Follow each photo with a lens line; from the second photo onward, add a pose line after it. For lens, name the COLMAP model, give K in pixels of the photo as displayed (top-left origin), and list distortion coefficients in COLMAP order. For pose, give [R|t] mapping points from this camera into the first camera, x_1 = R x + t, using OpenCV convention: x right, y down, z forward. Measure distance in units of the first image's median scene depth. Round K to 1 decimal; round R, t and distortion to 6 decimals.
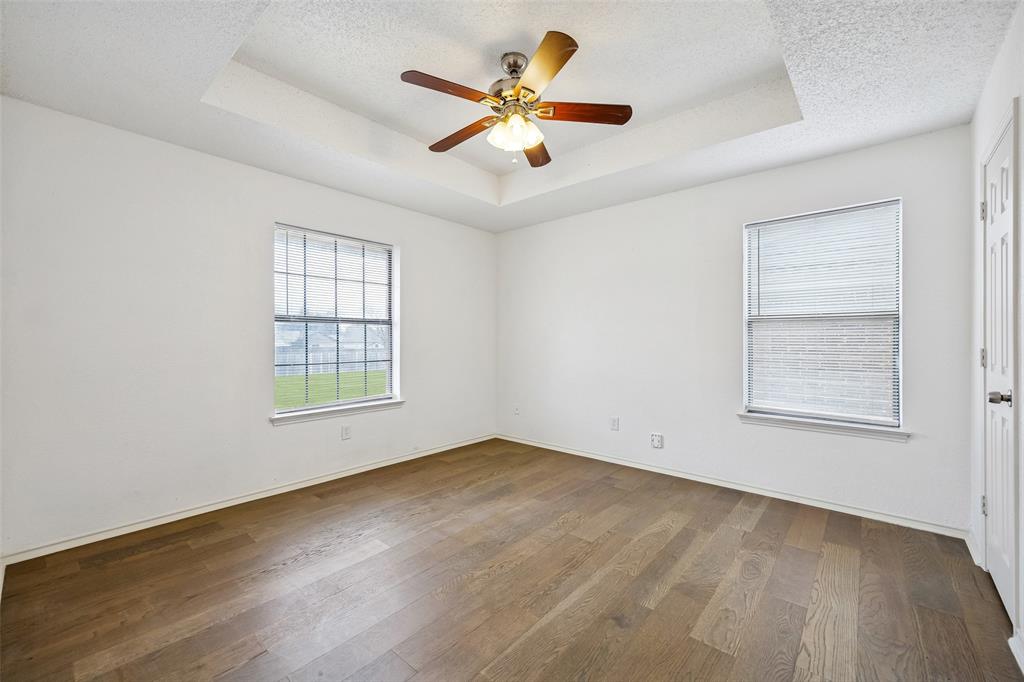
lens RADIAL K [[414.6, 0, 512.1], [0, 414.6, 336.5], [0, 0, 1]] dist [0.006872, -0.000208]
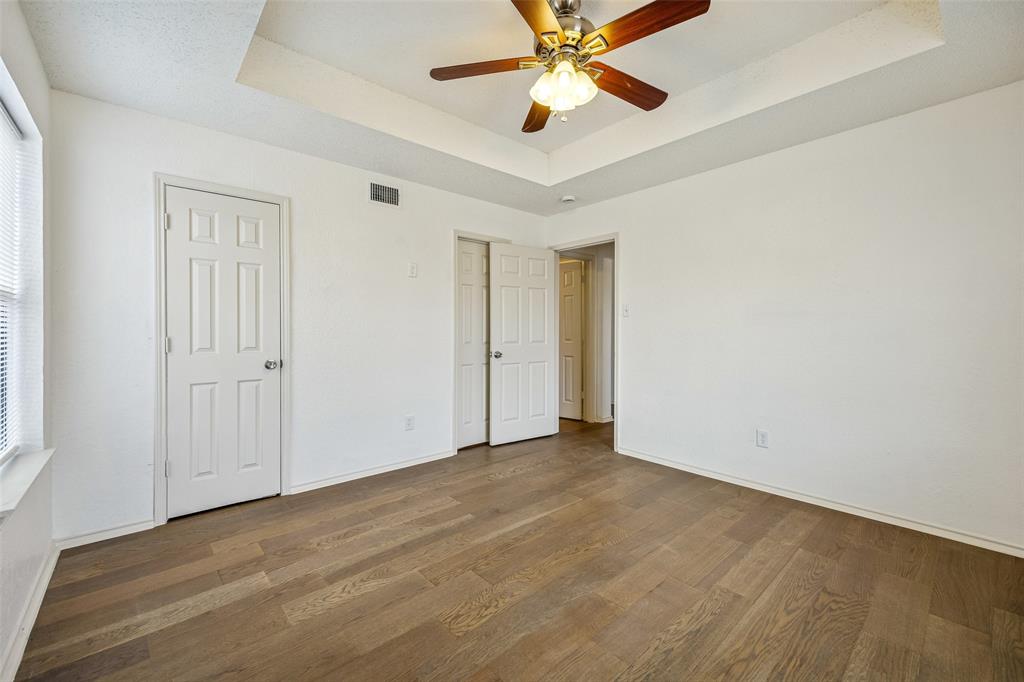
lens RADIAL K [[414.6, 0, 512.1], [0, 414.6, 336.5], [0, 0, 1]] dist [0.006872, -0.000208]
pose [[-0.991579, -0.003061, 0.129465, 0.001440], [-0.002696, 0.999992, 0.002999, 0.021887], [-0.129473, 0.002624, -0.991579, 1.996974]]
